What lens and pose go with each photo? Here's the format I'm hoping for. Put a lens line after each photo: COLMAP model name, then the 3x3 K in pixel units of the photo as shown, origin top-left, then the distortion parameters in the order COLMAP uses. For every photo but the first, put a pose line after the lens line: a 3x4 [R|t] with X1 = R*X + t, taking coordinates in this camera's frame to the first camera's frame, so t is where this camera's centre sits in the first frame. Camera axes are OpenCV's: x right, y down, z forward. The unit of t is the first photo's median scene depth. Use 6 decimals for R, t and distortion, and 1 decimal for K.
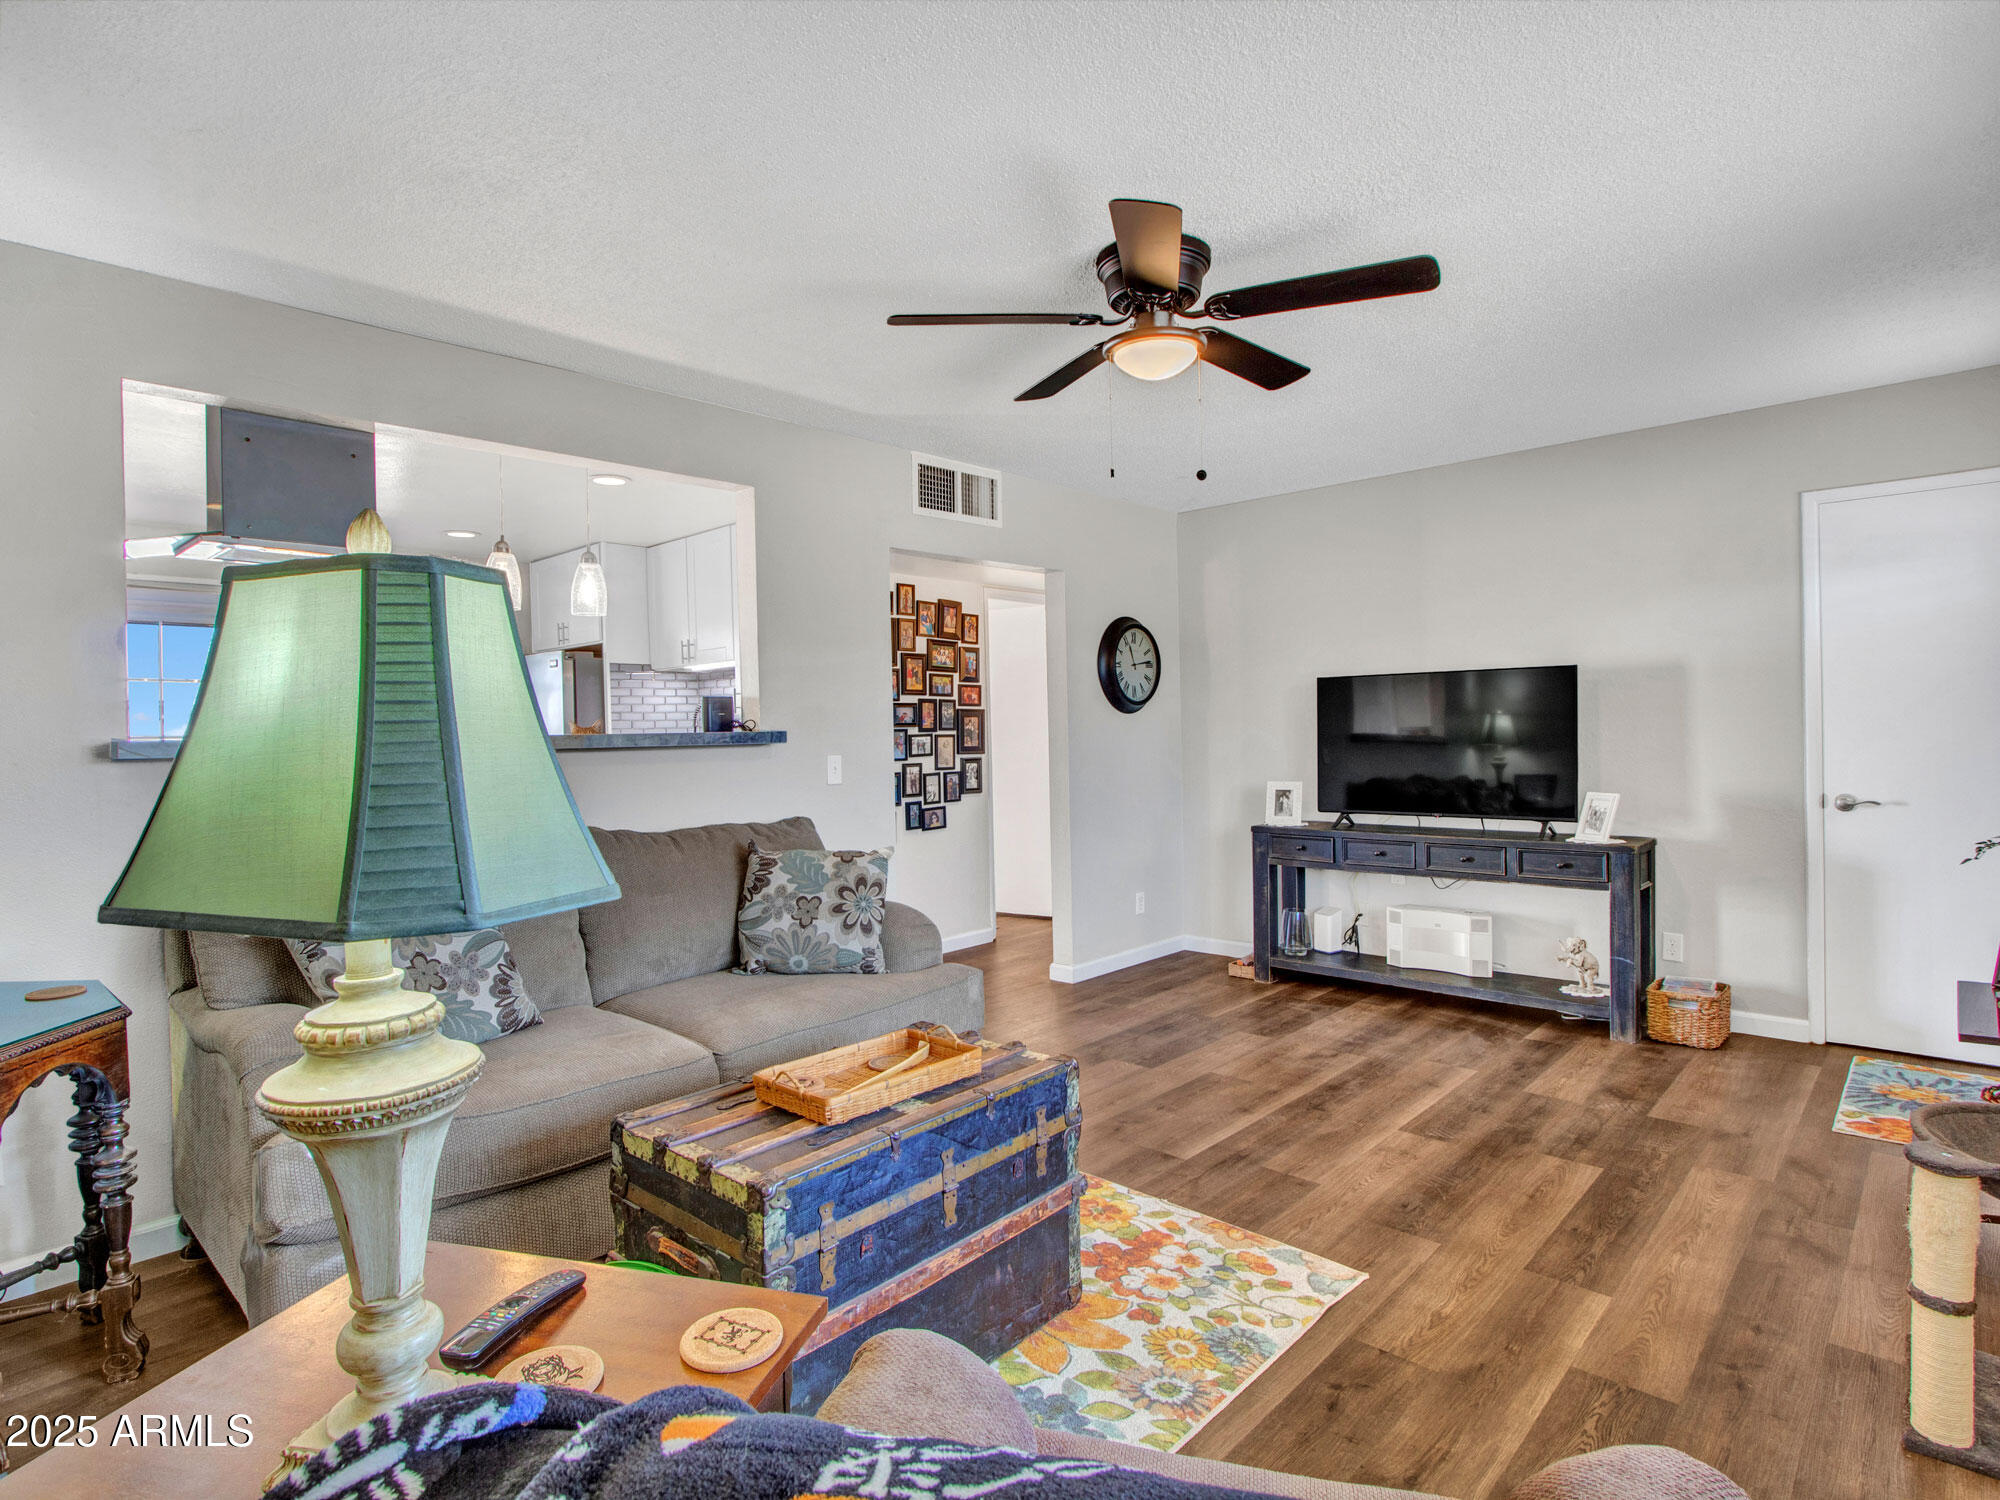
lens RADIAL K [[1050.4, 0, 965.8], [0, 1050.4, 752.5], [0, 0, 1]] dist [-0.013832, 0.000043]
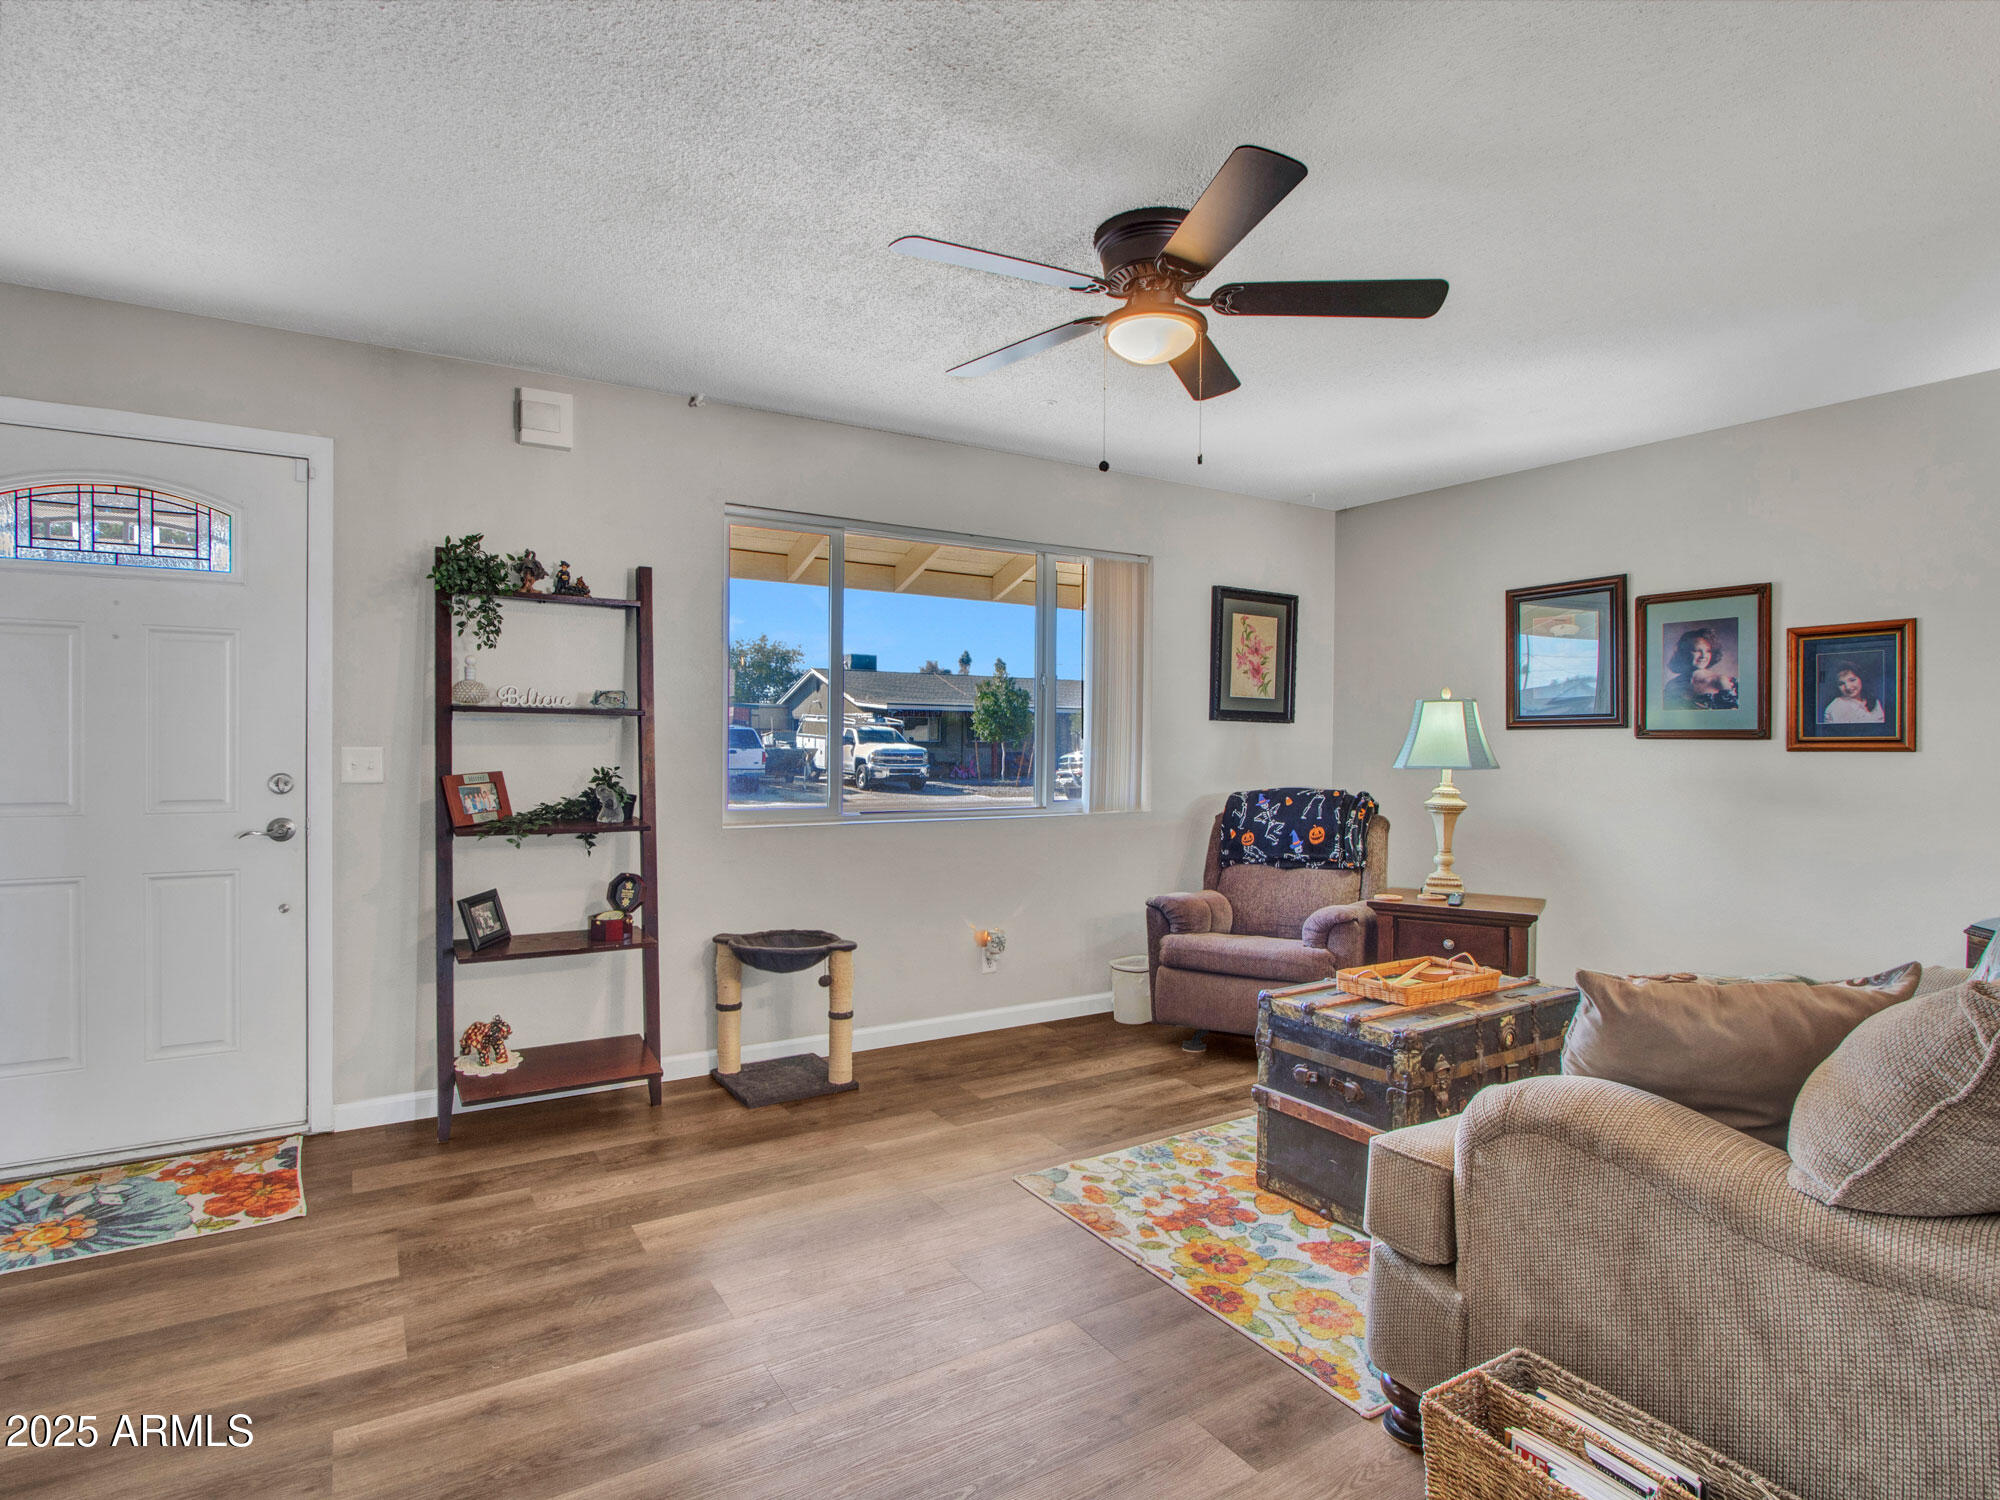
lens RADIAL K [[1076.8, 0, 995.0], [0, 1076.8, 743.7], [0, 0, 1]] dist [-0.014968, 0.001916]
pose [[-0.973526, 0.010696, 0.228326, 0.081315], [0.015734, 0.999671, 0.020257, -0.026637], [-0.228034, 0.023313, -0.973374, 1.623129]]
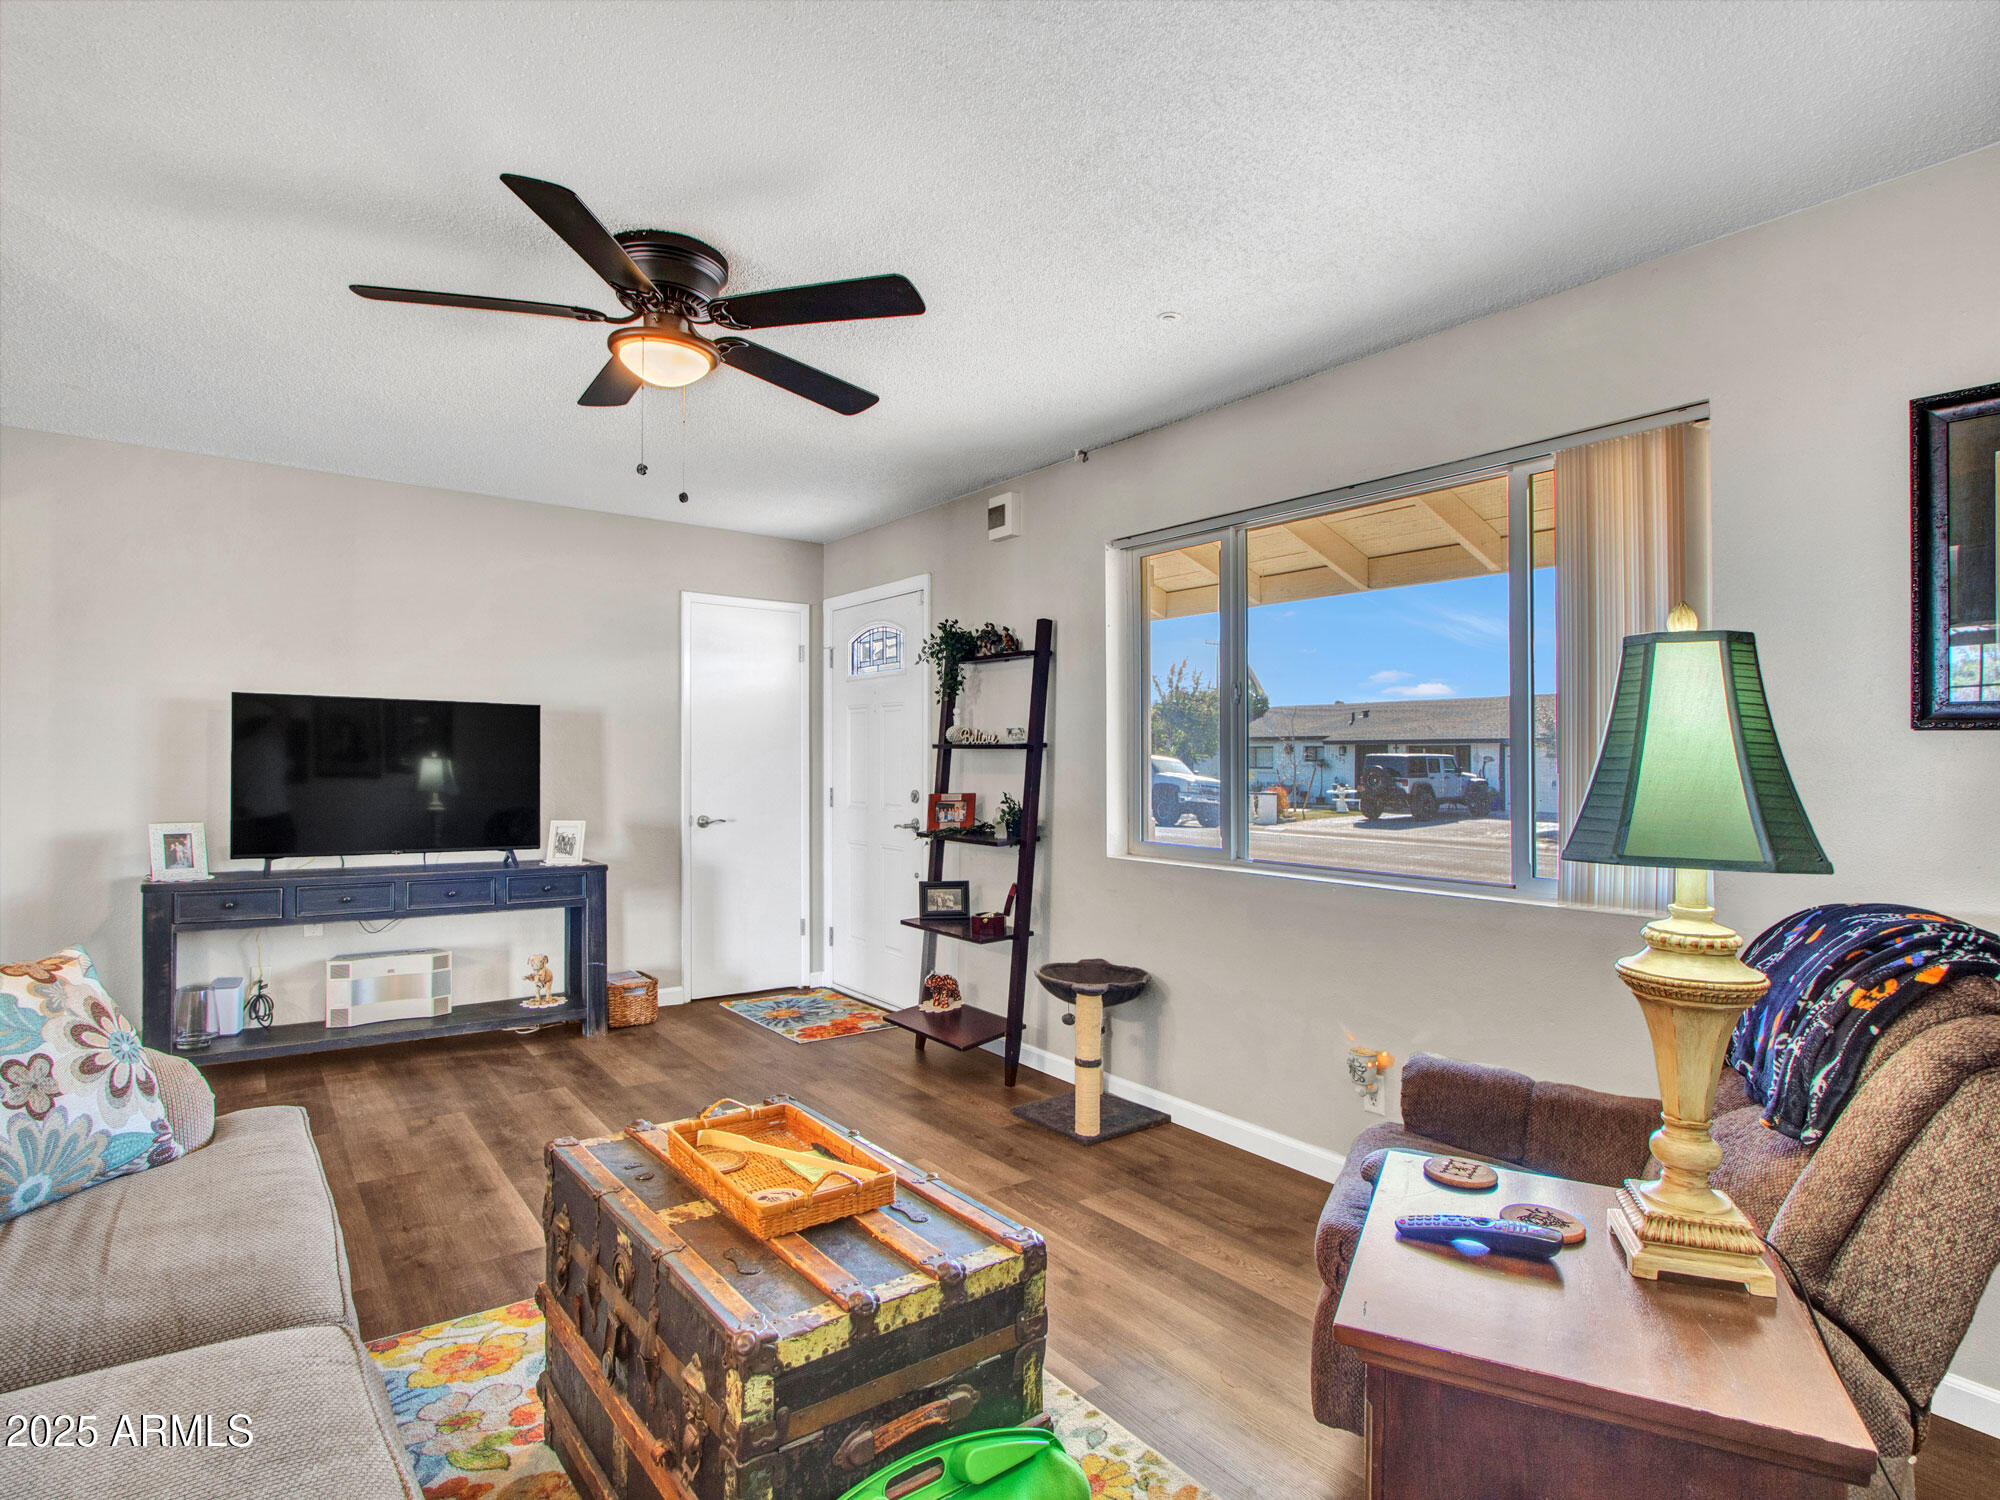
lens RADIAL K [[1076.8, 0, 995.0], [0, 1076.8, 743.7], [0, 0, 1]] dist [-0.014968, 0.001916]
pose [[0.166937, 0.040718, 0.985126, -0.588878], [0.006035, 0.999086, -0.042318, 0.009985], [-0.985949, 0.013010, 0.166538, 0.450996]]
